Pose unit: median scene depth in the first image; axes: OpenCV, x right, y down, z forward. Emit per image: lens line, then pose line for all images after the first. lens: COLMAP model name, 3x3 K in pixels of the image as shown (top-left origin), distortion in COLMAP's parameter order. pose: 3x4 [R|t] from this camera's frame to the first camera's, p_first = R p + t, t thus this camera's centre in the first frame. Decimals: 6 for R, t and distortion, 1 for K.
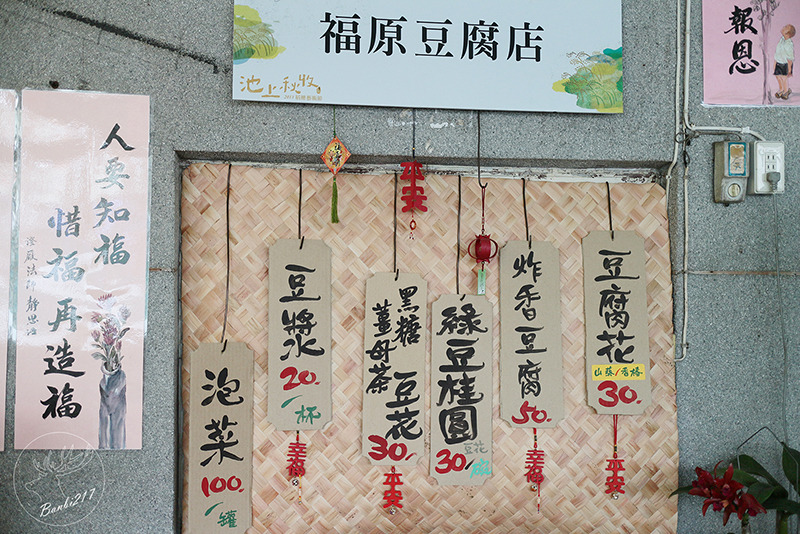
lens RADIAL K [[771.2, 0, 398.3], [0, 771.2, 272.0], [0, 0, 1]] dist [-0.002777, 0.003623]
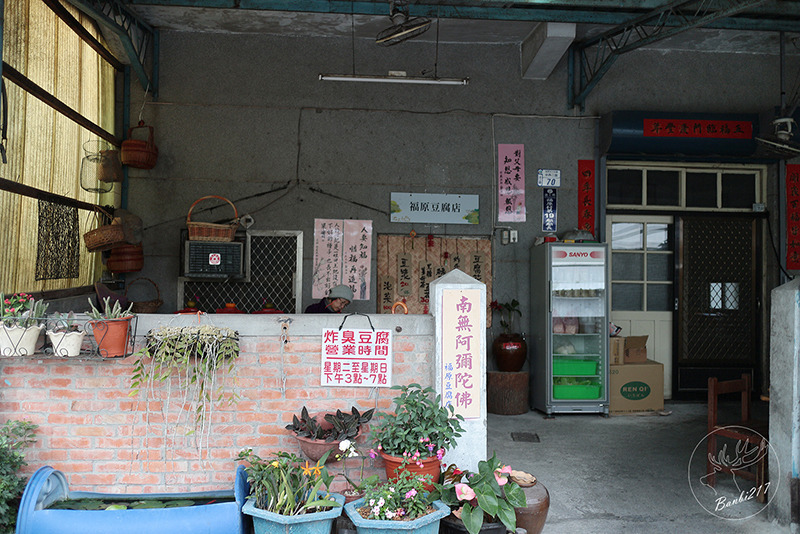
lens RADIAL K [[771.2, 0, 398.3], [0, 771.2, 272.0], [0, 0, 1]] dist [-0.002777, 0.003623]
pose [[0.999990, 0.003840, 0.002351, -0.171913], [-0.003810, 0.999913, -0.012617, 0.121402], [-0.002400, 0.012608, 0.999918, -3.362690]]
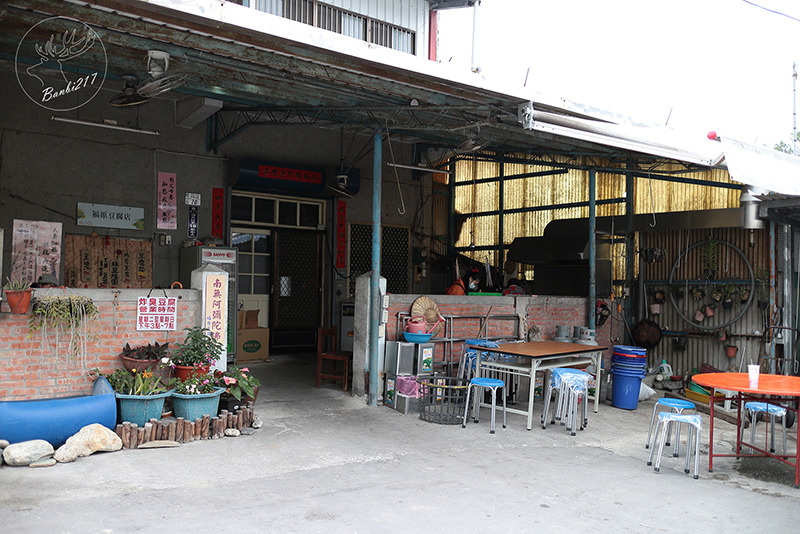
lens RADIAL K [[771.2, 0, 398.3], [0, 771.2, 272.0], [0, 0, 1]] dist [-0.002777, 0.003623]
pose [[0.813014, 0.020391, 0.581886, -1.564897], [-0.015585, 0.999791, -0.013261, 0.166440], [-0.582035, 0.001713, 0.813162, -4.968781]]
